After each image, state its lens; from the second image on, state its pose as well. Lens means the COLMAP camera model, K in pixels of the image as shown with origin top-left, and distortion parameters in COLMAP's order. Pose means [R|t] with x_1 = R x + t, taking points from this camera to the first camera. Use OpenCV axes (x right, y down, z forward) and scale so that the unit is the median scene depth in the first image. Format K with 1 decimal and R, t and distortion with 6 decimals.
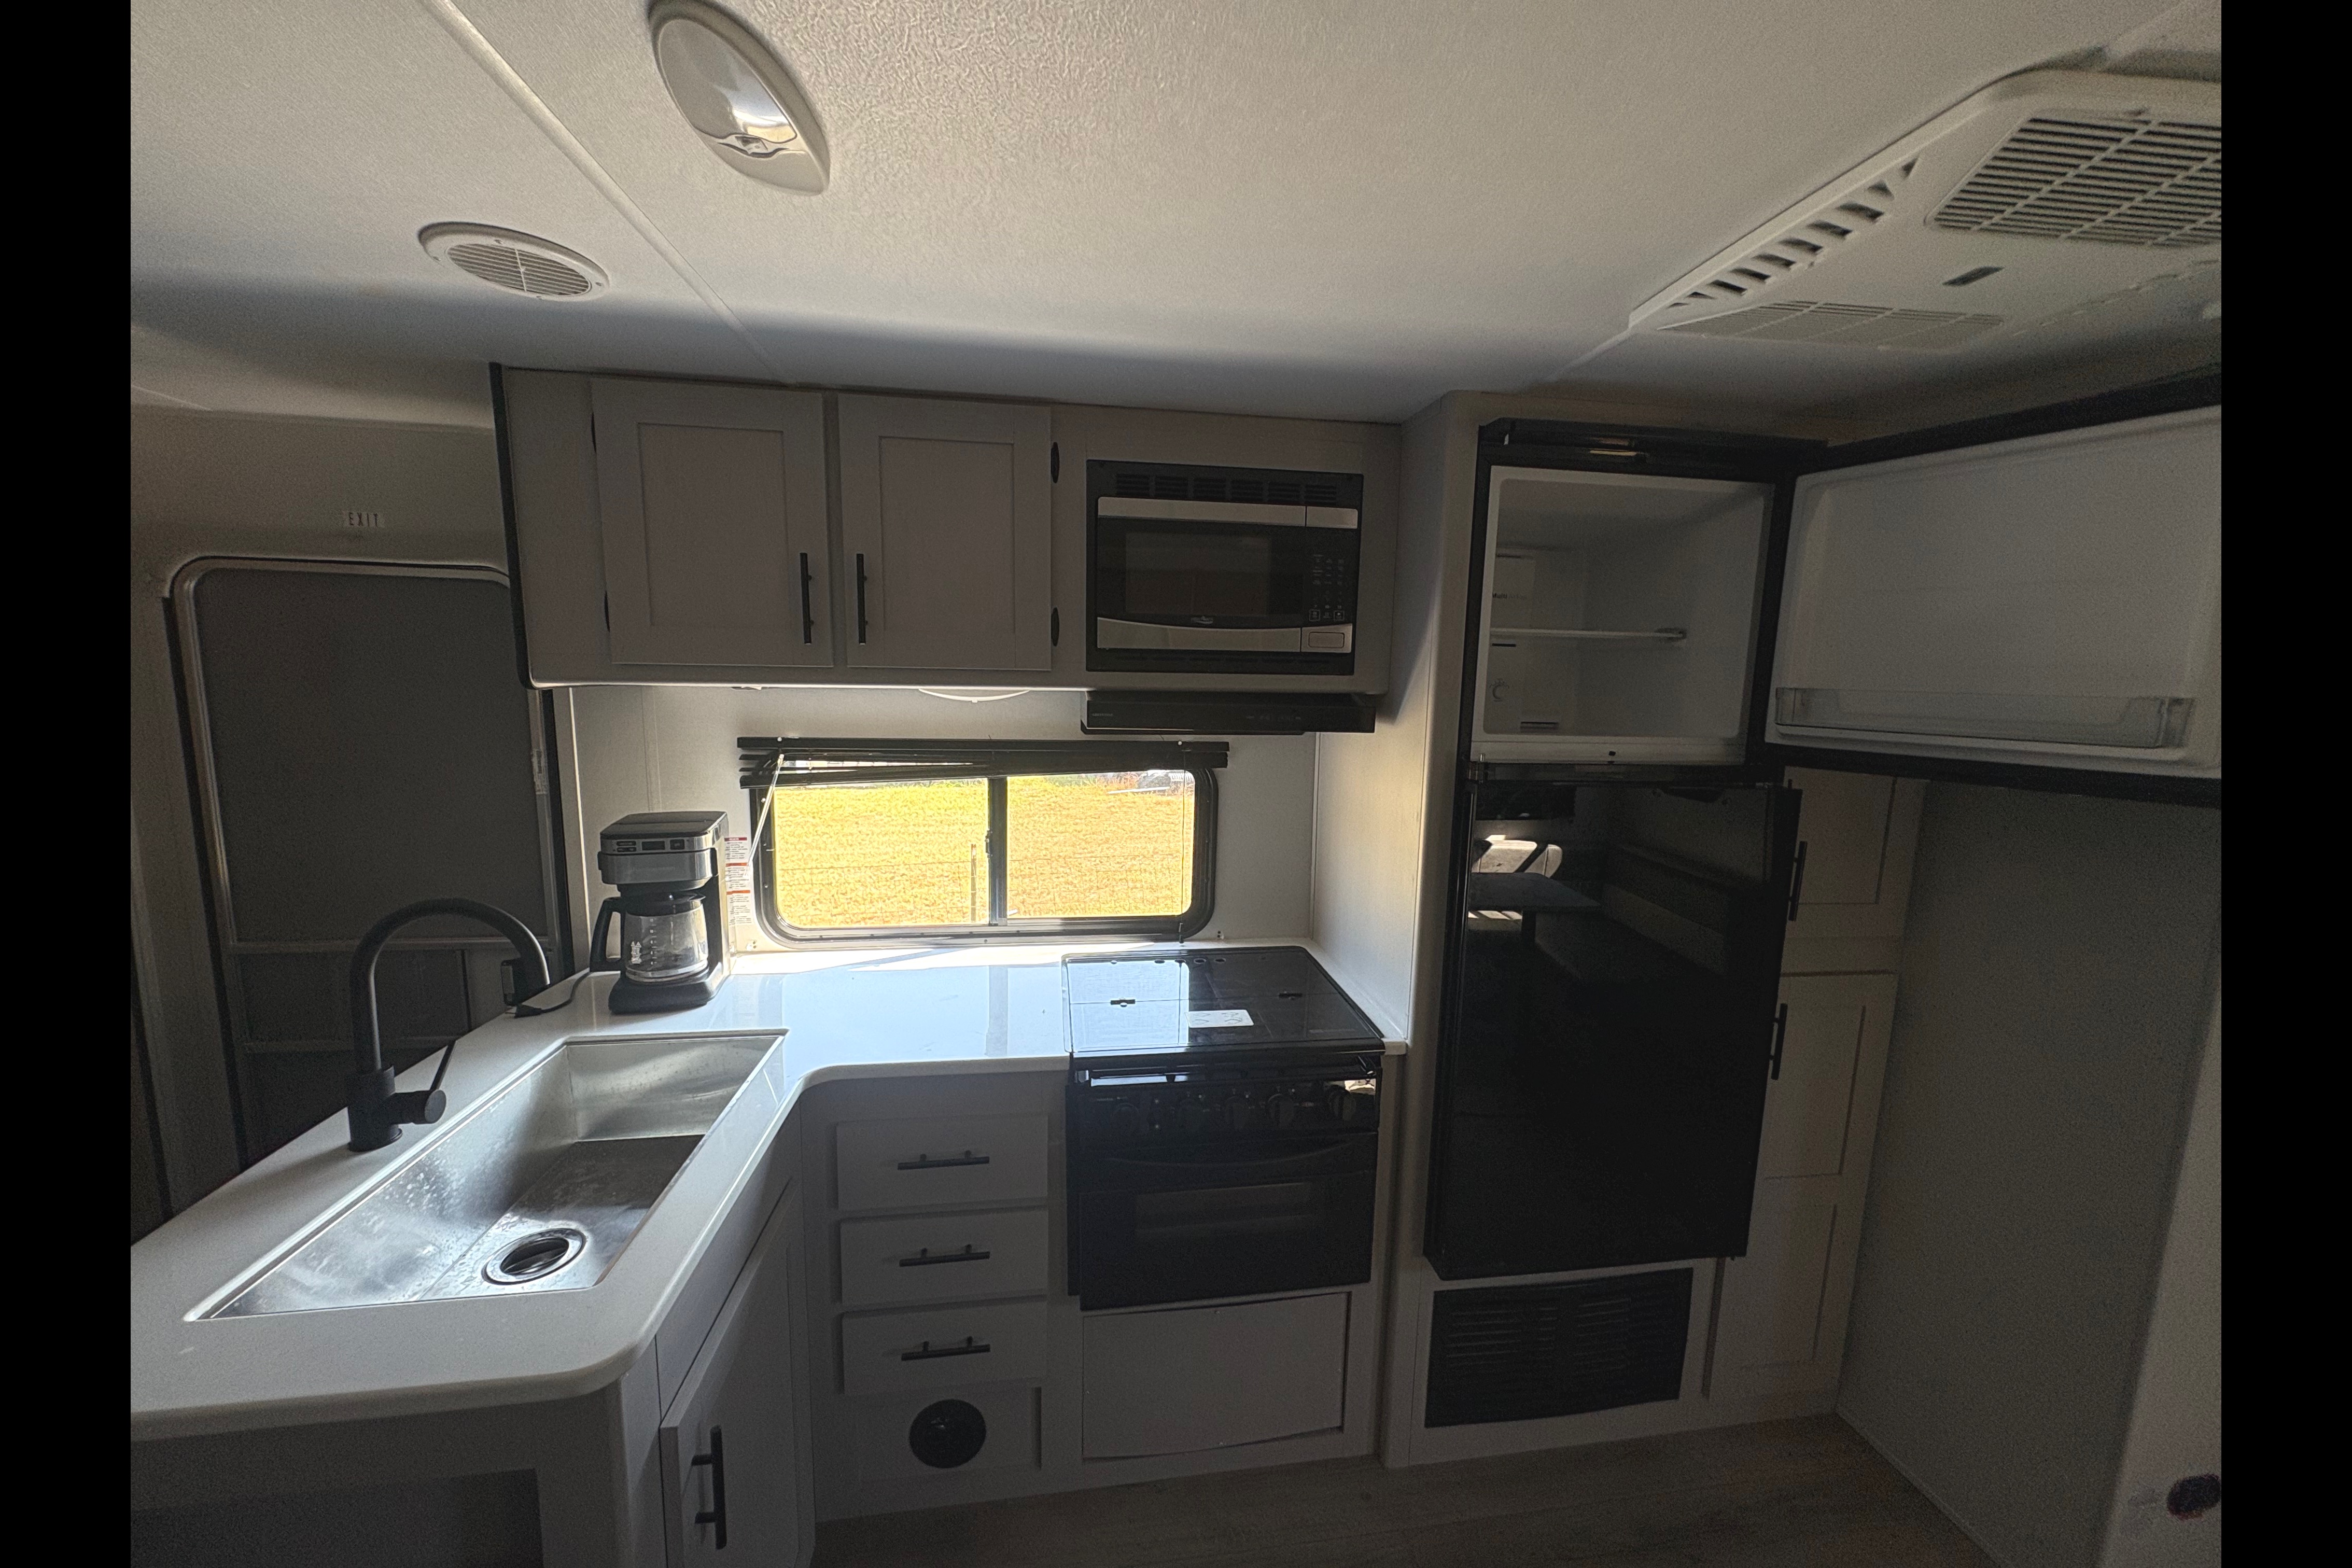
lens RADIAL K [[829.4, 0, 1176.0], [0, 829.4, 784.0], [0, 0, 1]] dist [-0.000224, -0.000052]
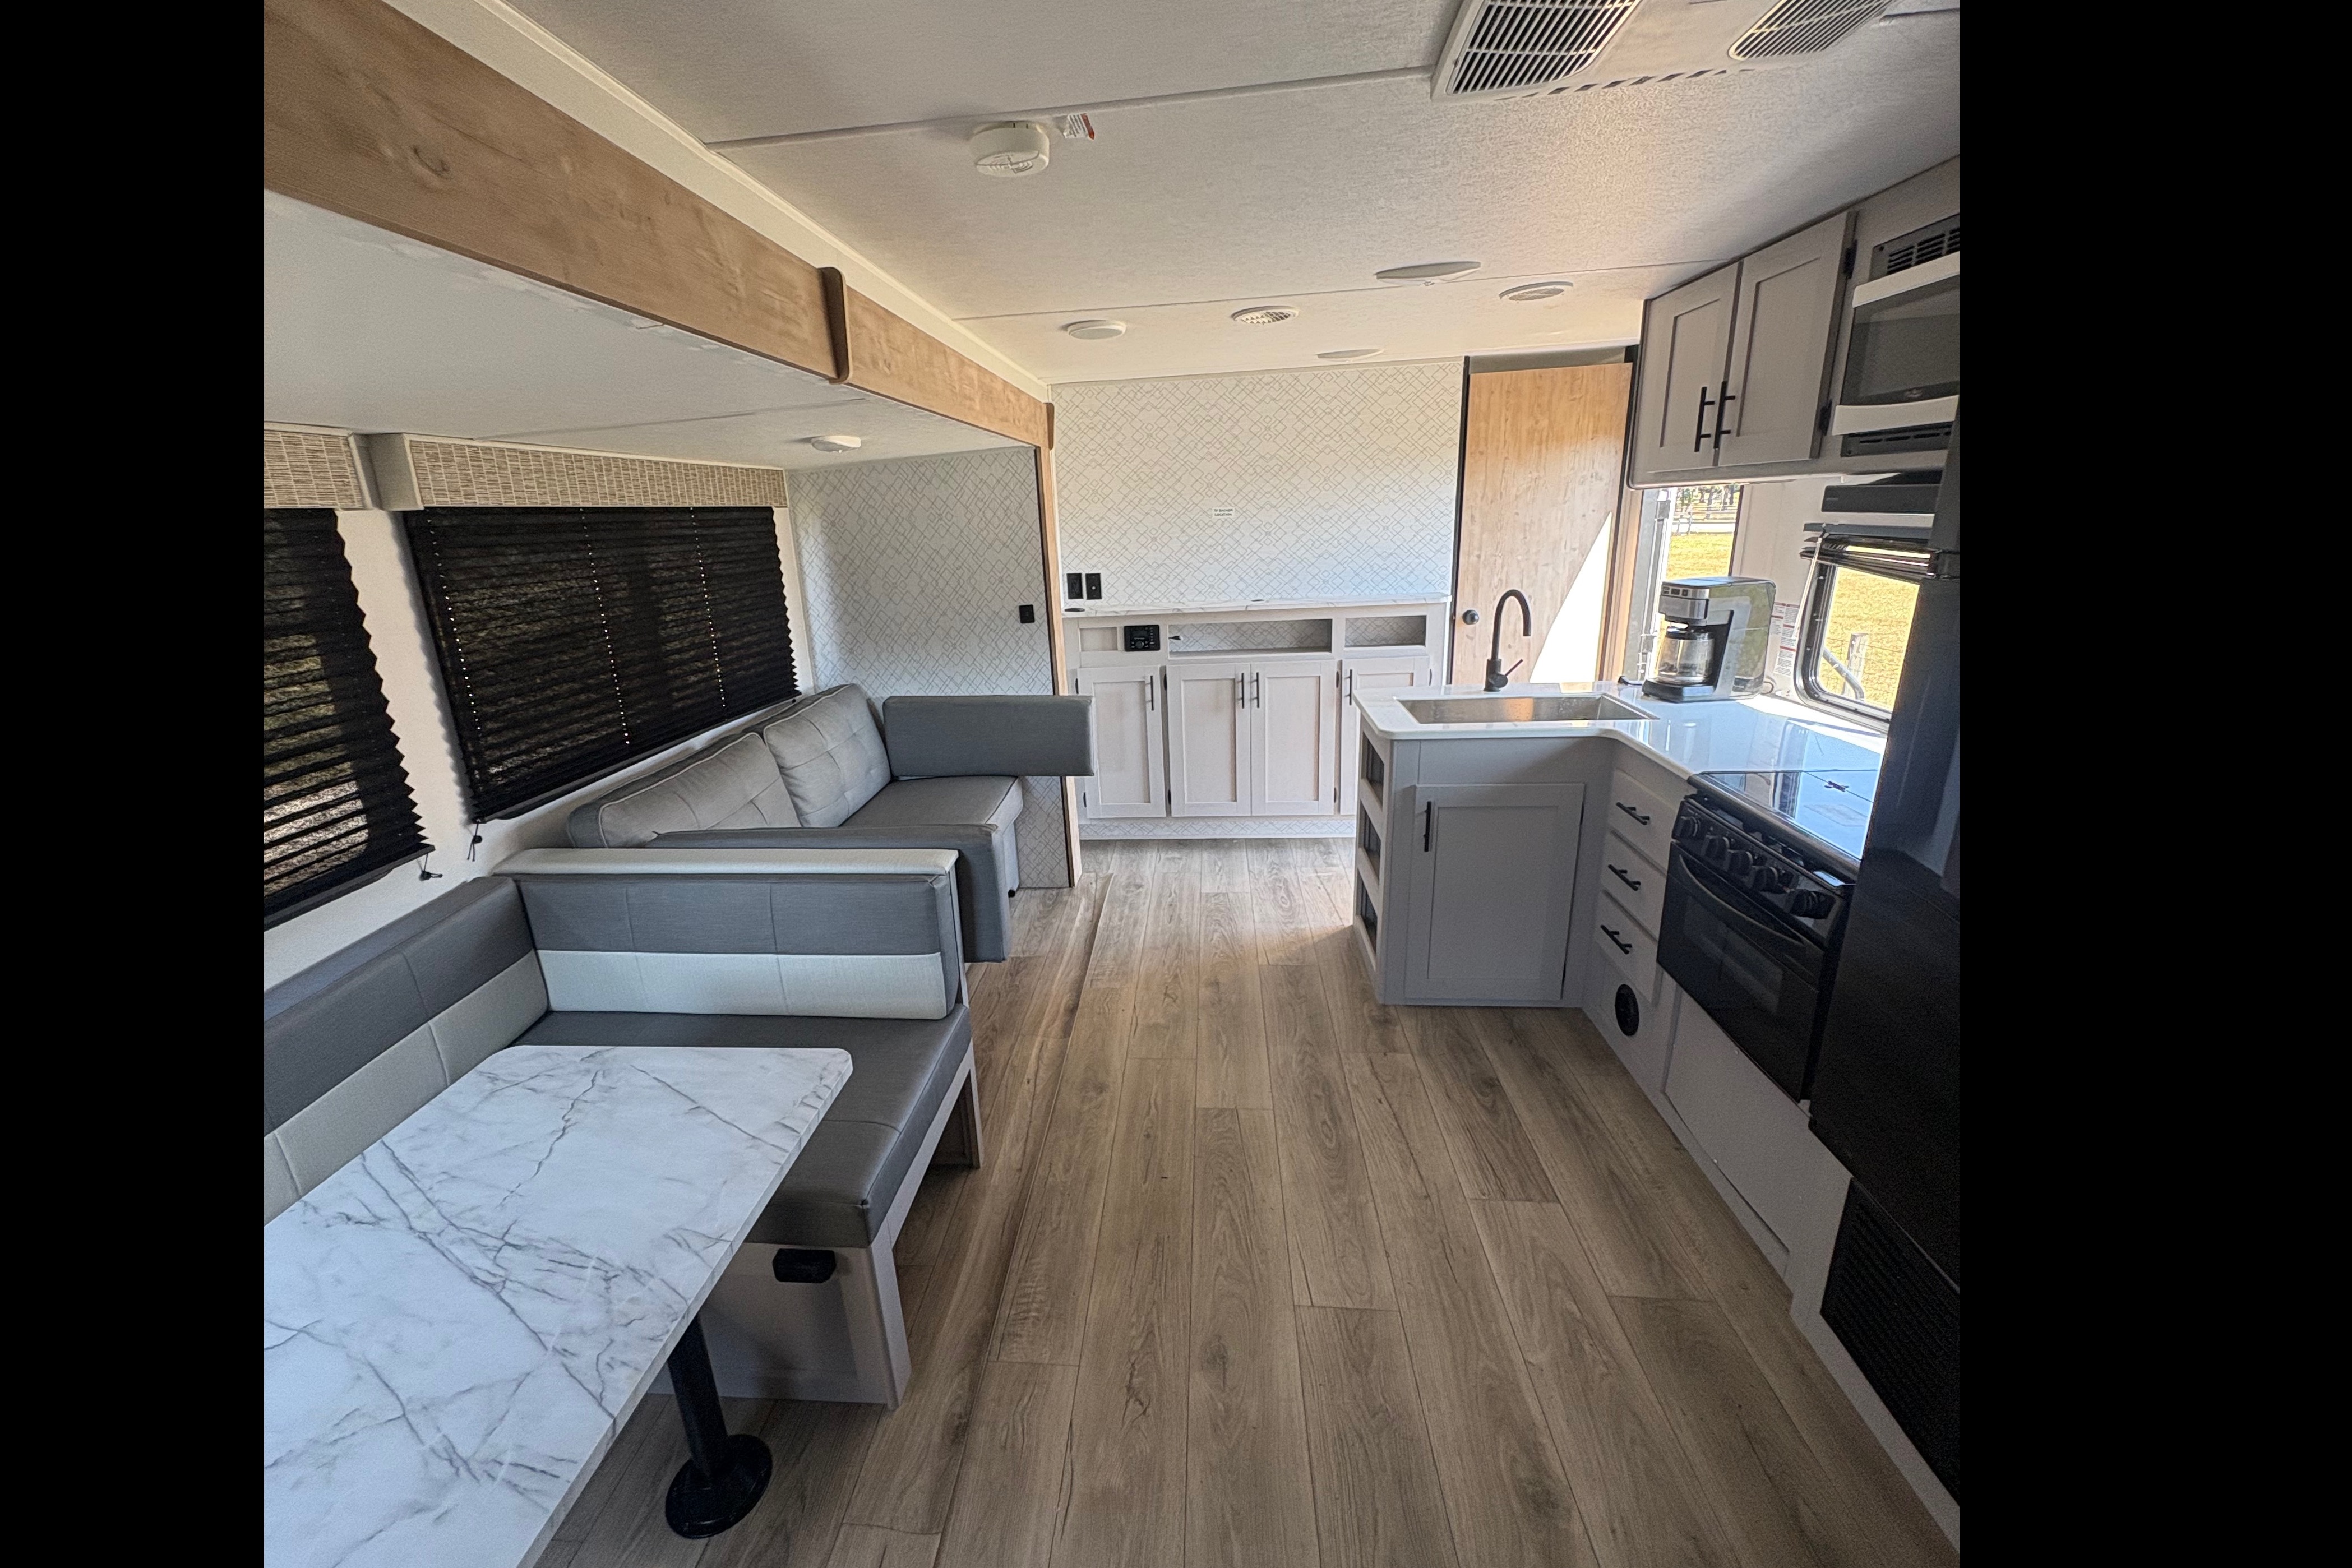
lens RADIAL K [[829.3, 0, 1176.0], [0, 829.3, 784.0], [0, 0, 1]] dist [-0.000224, -0.000052]
pose [[-0.200948, 0.304591, -0.931045, 1.202626], [-0.097281, 0.939529, 0.328362, -0.006545], [0.974760, 0.156557, -0.159166, 0.383401]]
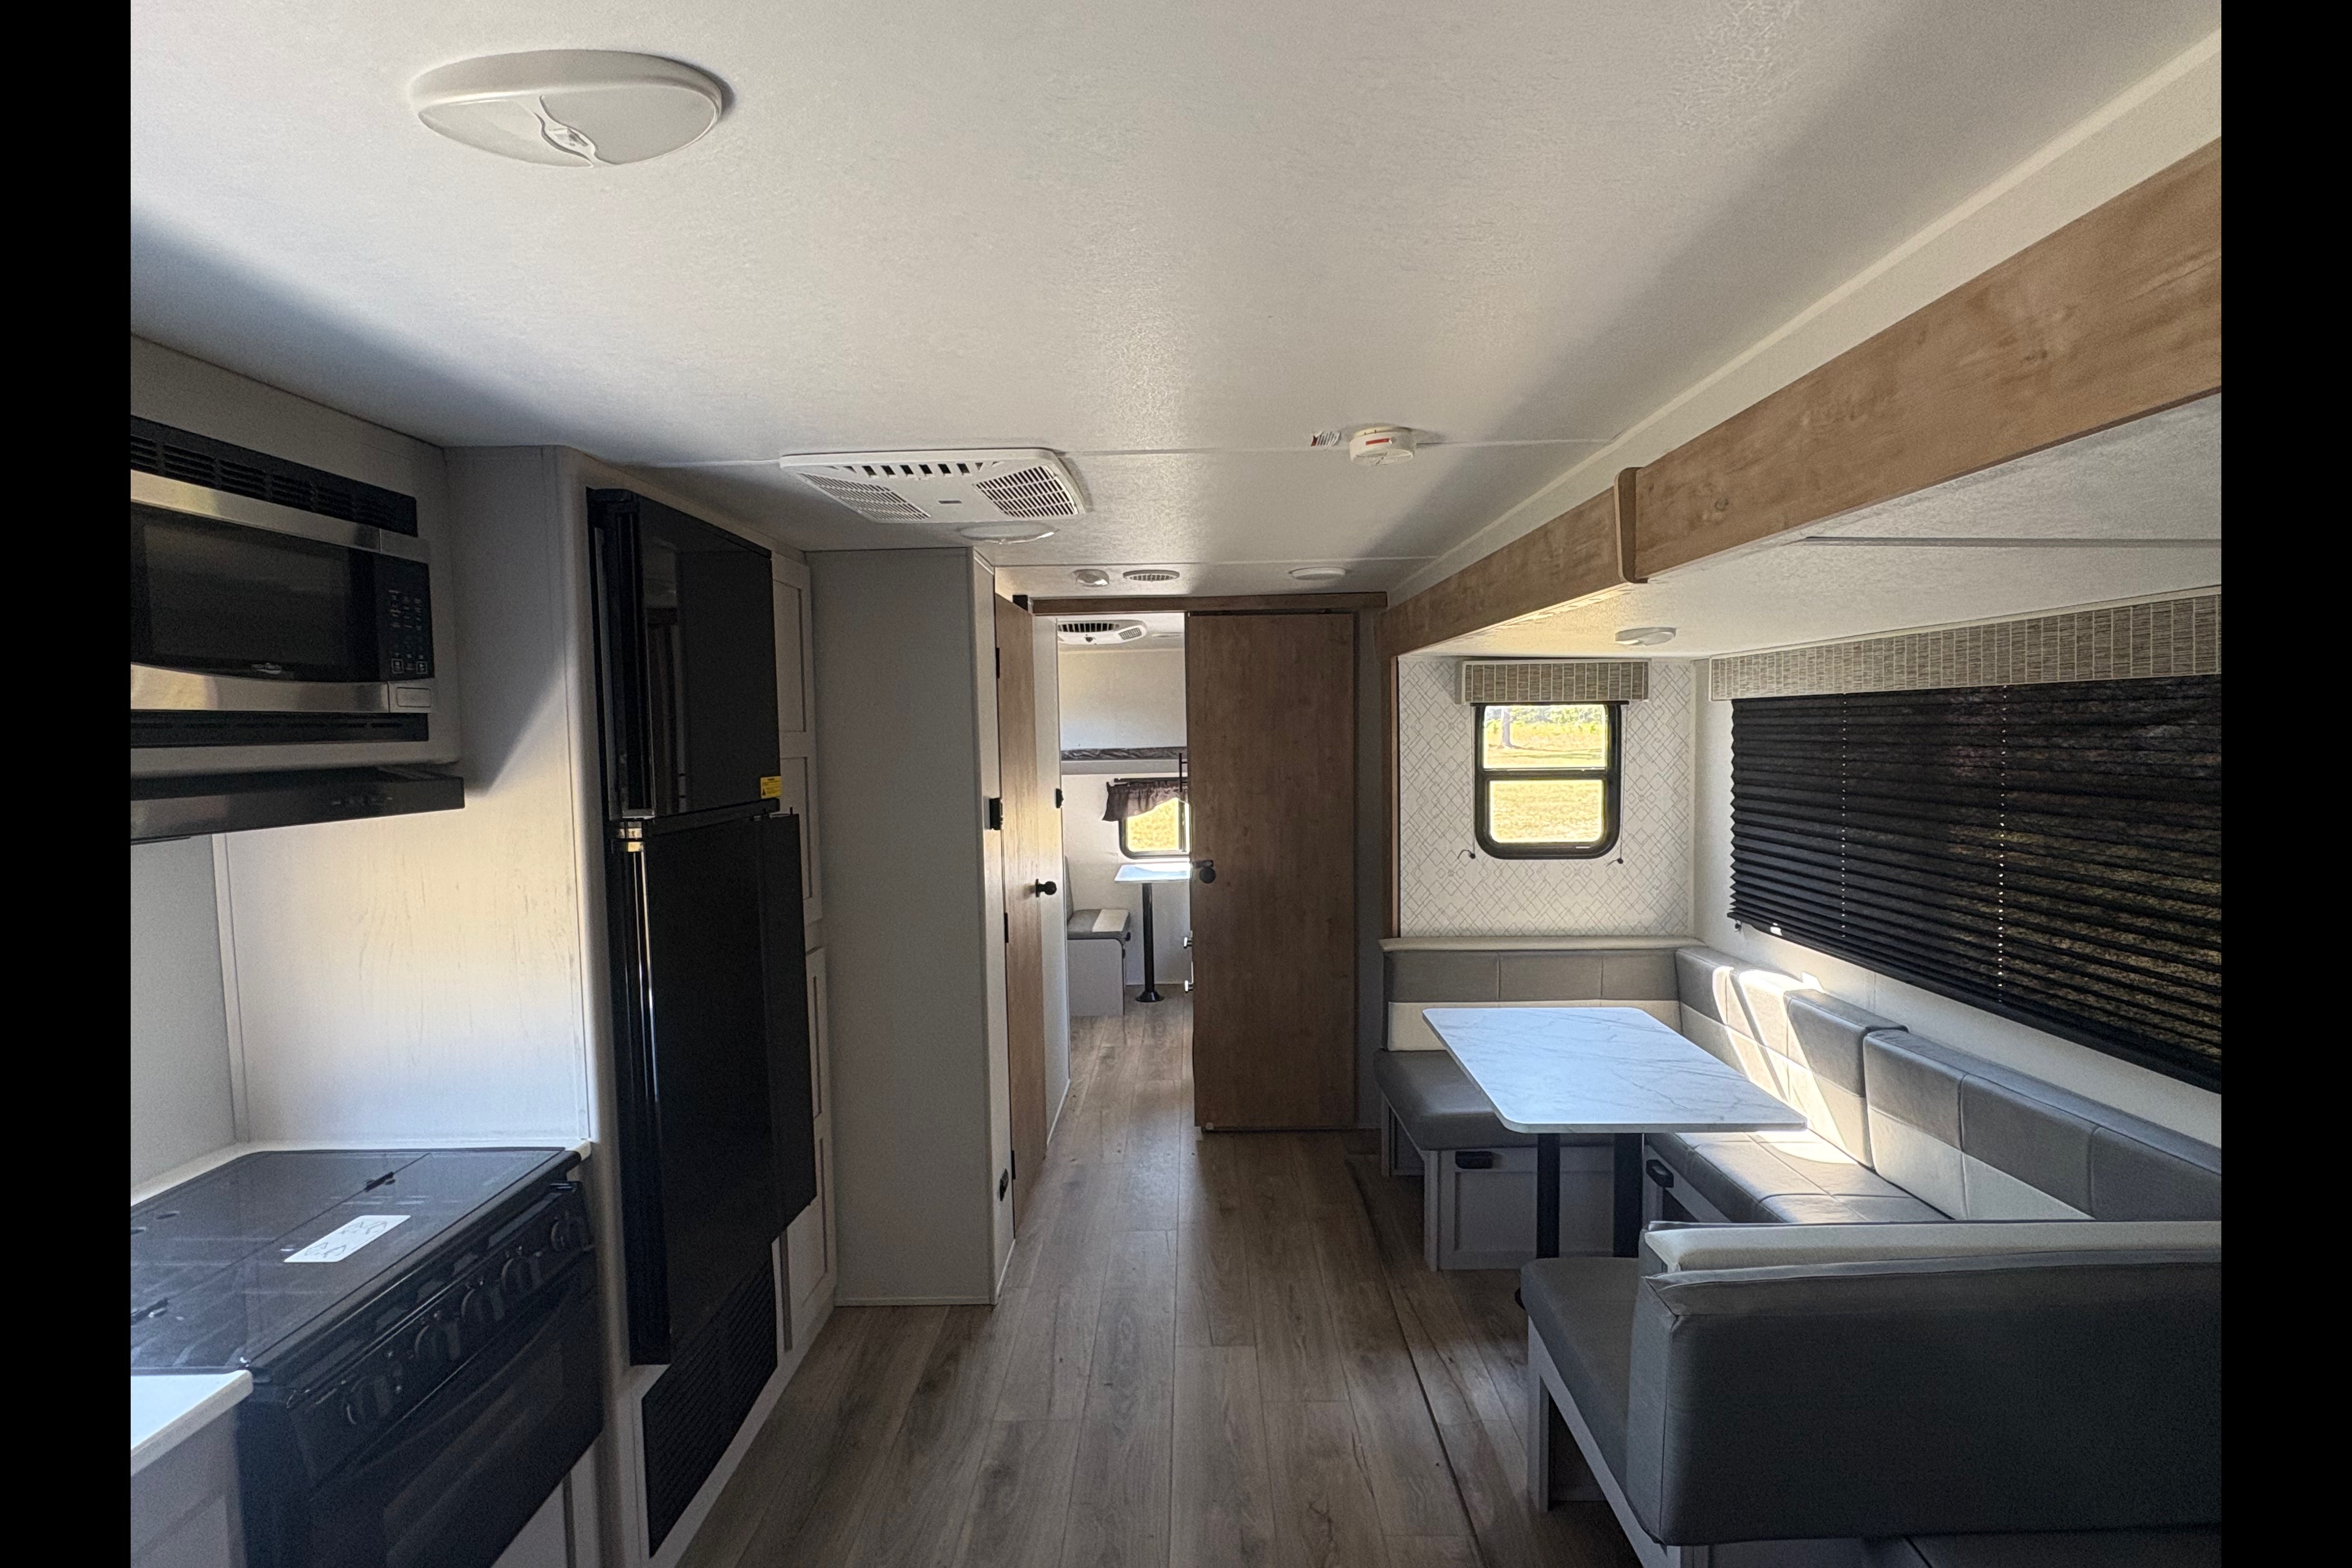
lens RADIAL K [[1106.7, 0, 1176.0], [0, 1106.7, 784.0], [0, 0, 1]] dist [-0.000006, -0.000045]
pose [[0.127296, -0.071842, 0.989260, -0.781859], [0.158281, 0.986063, 0.051243, -0.030332], [-0.979154, 0.150058, 0.136893, 0.149442]]
